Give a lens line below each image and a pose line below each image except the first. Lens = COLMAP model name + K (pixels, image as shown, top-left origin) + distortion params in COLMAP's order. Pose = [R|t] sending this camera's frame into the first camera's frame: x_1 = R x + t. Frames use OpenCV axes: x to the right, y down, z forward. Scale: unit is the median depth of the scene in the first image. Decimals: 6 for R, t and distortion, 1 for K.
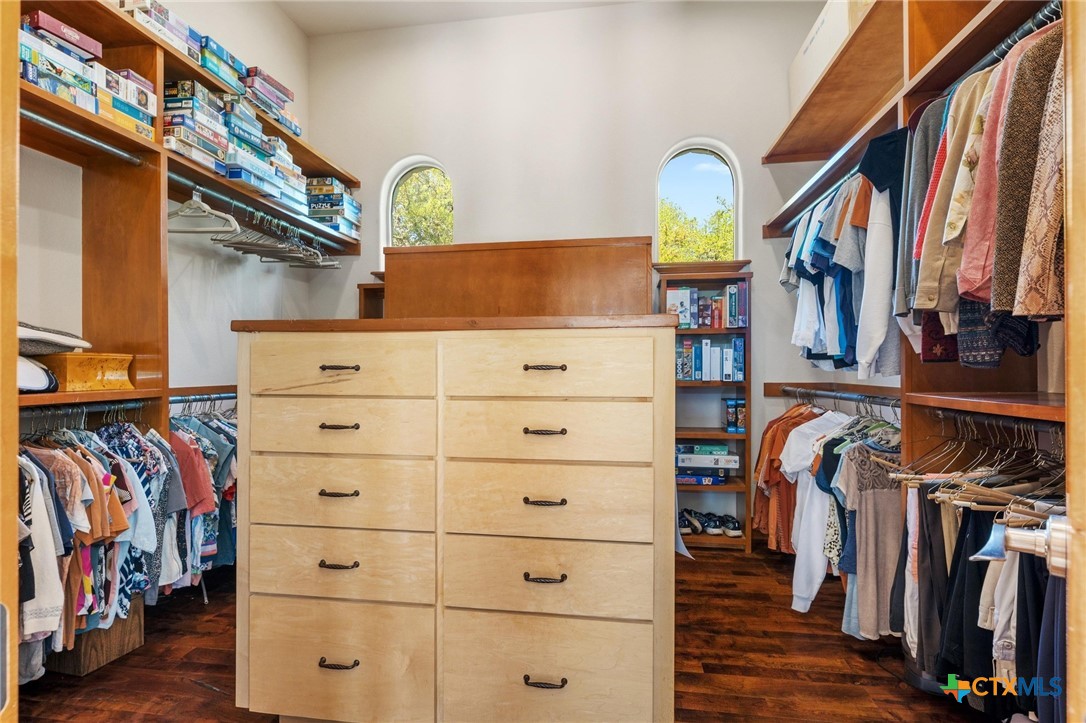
lens RADIAL K [[515.2, 0, 543.0], [0, 515.2, 361.5], [0, 0, 1]] dist [-0.000054, -0.000005]
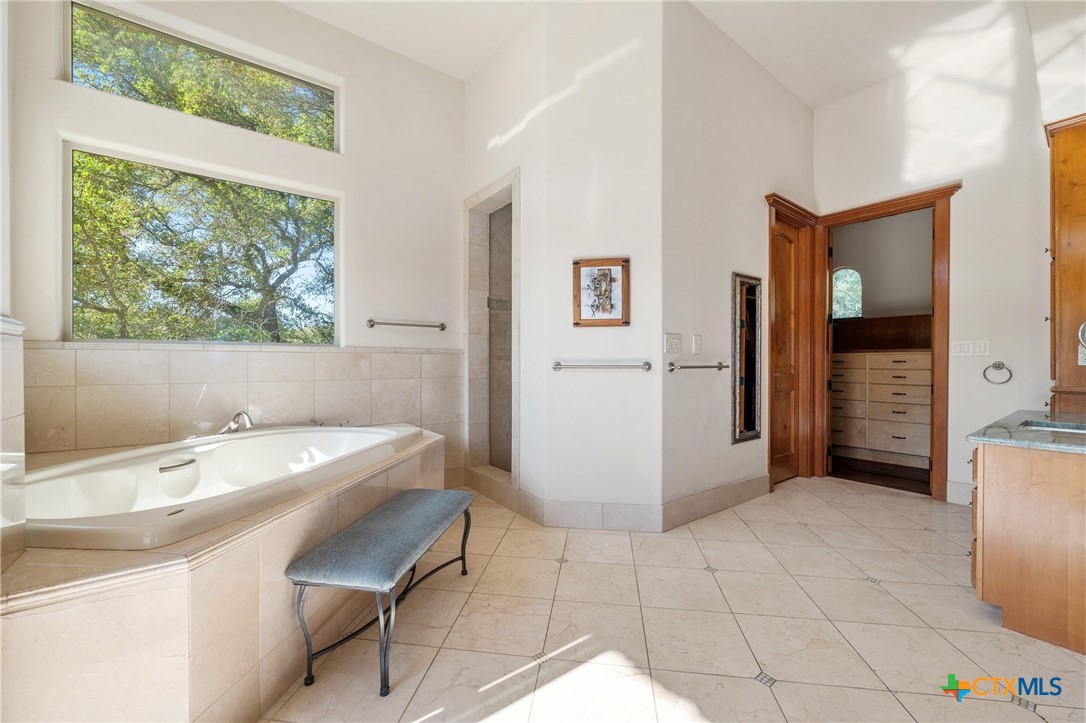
lens RADIAL K [[432.1, 0, 543.0], [0, 432.1, 361.5], [0, 0, 1]] dist [-0.004325, 0.000079]
pose [[0.710047, 0.000157, -0.704154, 0.392888], [0.004406, 0.999979, 0.004666, -0.017080], [0.704141, -0.006416, 0.710032, -3.294331]]
